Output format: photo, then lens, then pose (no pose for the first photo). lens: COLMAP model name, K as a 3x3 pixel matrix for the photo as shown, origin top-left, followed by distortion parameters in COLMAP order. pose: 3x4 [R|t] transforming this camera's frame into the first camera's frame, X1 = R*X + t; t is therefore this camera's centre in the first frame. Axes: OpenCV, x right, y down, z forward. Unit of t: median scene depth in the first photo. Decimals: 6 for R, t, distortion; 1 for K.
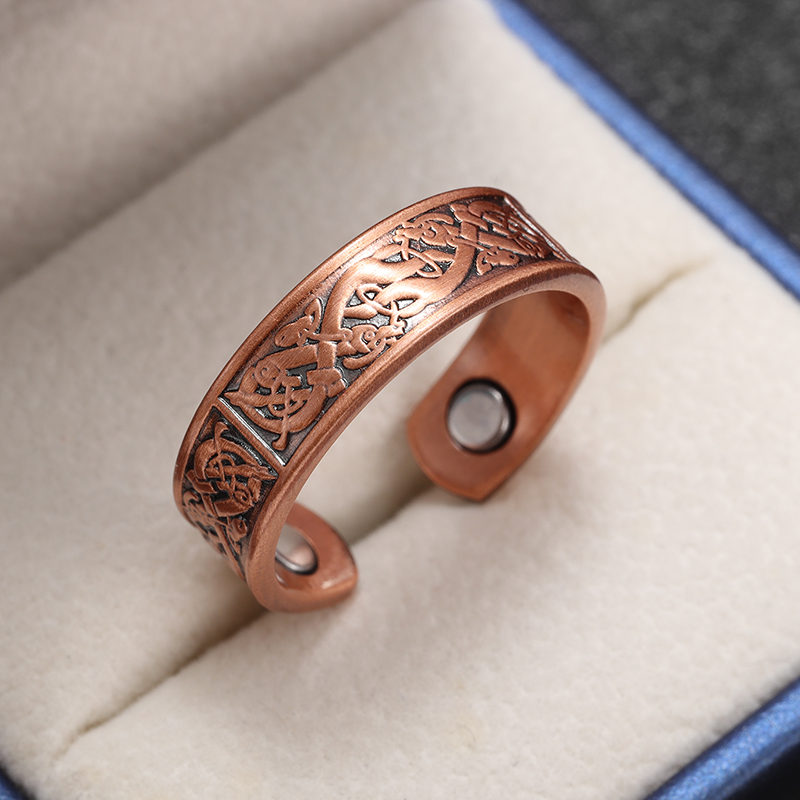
lens RADIAL K [[5034.6, 0, 400.0], [0, 5034.6, 400.0], [0, 0, 1]] dist [0.715262, -31.593916]
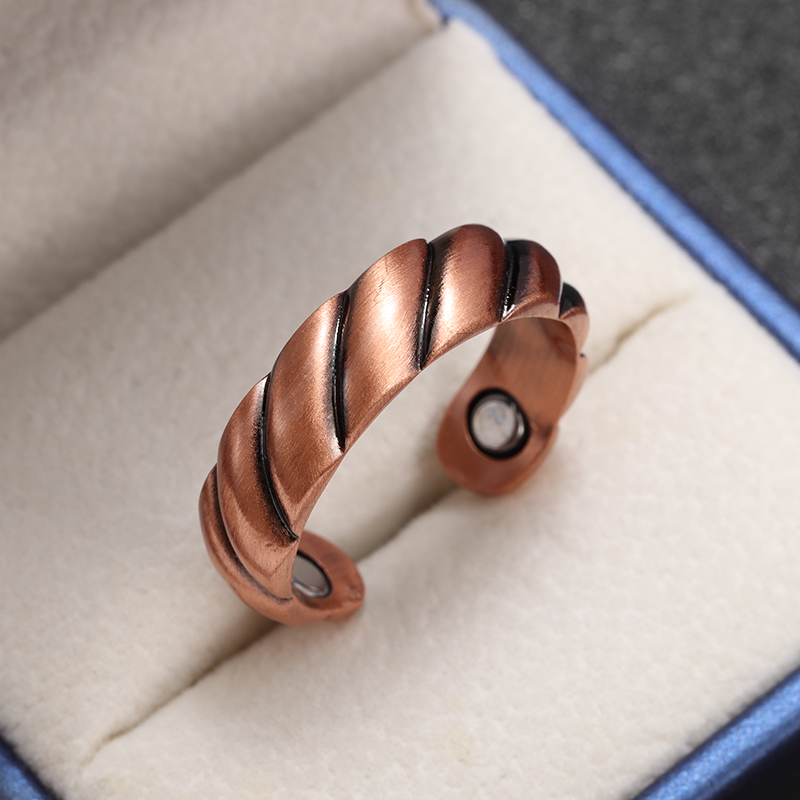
lens RADIAL K [[5034.6, 0, 400.0], [0, 5034.6, 400.0], [0, 0, 1]] dist [0.715262, -31.593916]
pose [[0.999952, 0.009829, 0.000035, -0.000452], [-0.009807, 0.997509, 0.069850, -0.083889], [0.000652, -0.069847, 0.997558, -0.081746]]
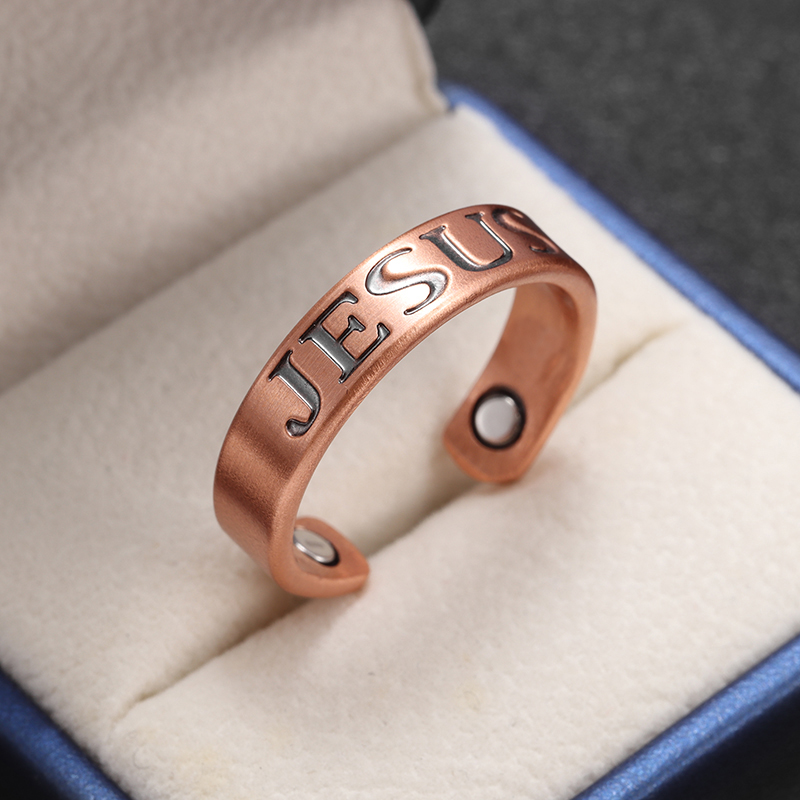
lens RADIAL K [[5034.6, 0, 400.0], [0, 5034.6, 400.0], [0, 0, 1]] dist [0.715262, -31.593916]
pose [[0.999996, 0.002343, -0.001672, -0.001473], [-0.002546, 0.991070, -0.133316, 0.150306], [0.001345, 0.133320, 0.991072, -0.150574]]
